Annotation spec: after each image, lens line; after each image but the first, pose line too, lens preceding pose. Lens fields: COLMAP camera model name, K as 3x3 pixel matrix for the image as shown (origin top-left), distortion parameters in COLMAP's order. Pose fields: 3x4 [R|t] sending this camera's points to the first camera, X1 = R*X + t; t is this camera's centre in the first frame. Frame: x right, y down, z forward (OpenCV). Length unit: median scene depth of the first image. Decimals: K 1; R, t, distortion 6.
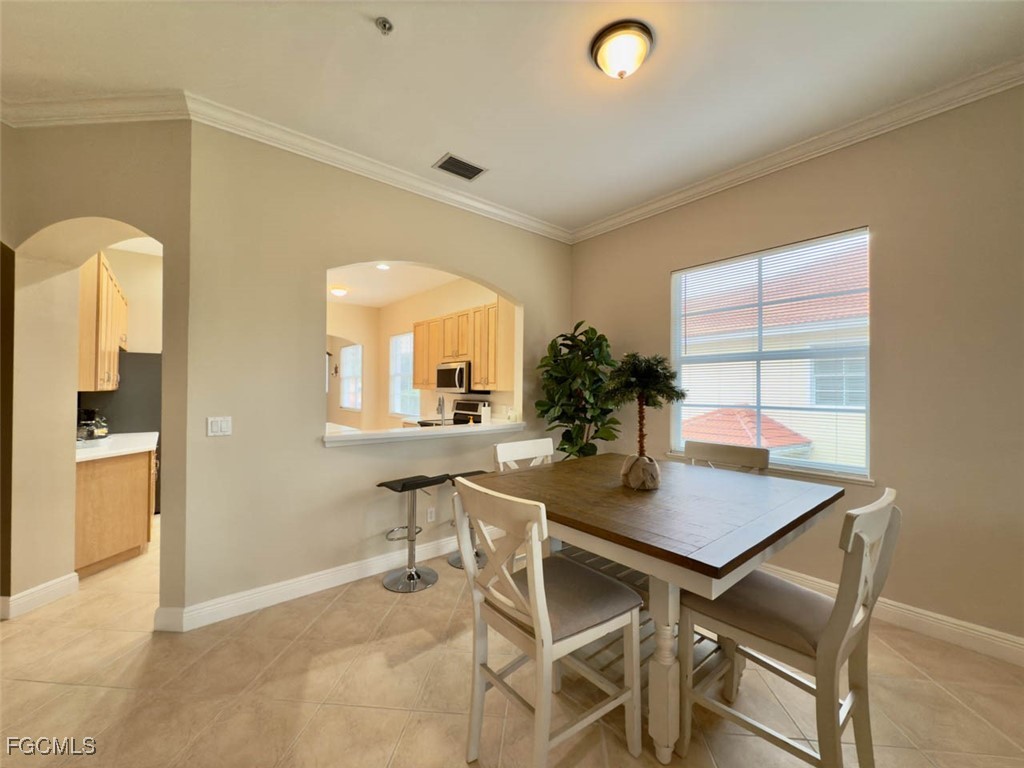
lens RADIAL K [[407.3, 0, 515.6], [0, 407.3, 385.8], [0, 0, 1]] dist [0.000902, 0.000108]
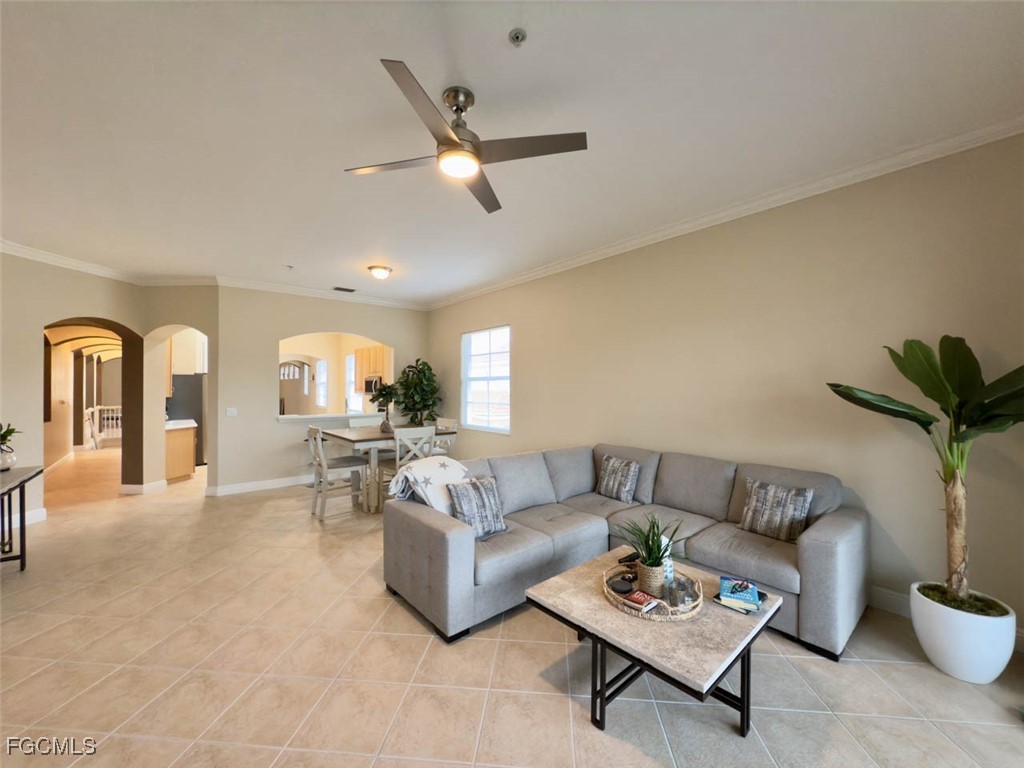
lens RADIAL K [[402.6, 0, 516.5], [0, 402.6, 388.5], [0, 0, 1]] dist [-0.000646, 0.000173]
pose [[0.999965, -0.005311, 0.006469, 0.777014], [0.005259, 0.999954, 0.007961, -0.039209], [-0.006511, -0.007927, 0.999947, -1.143306]]
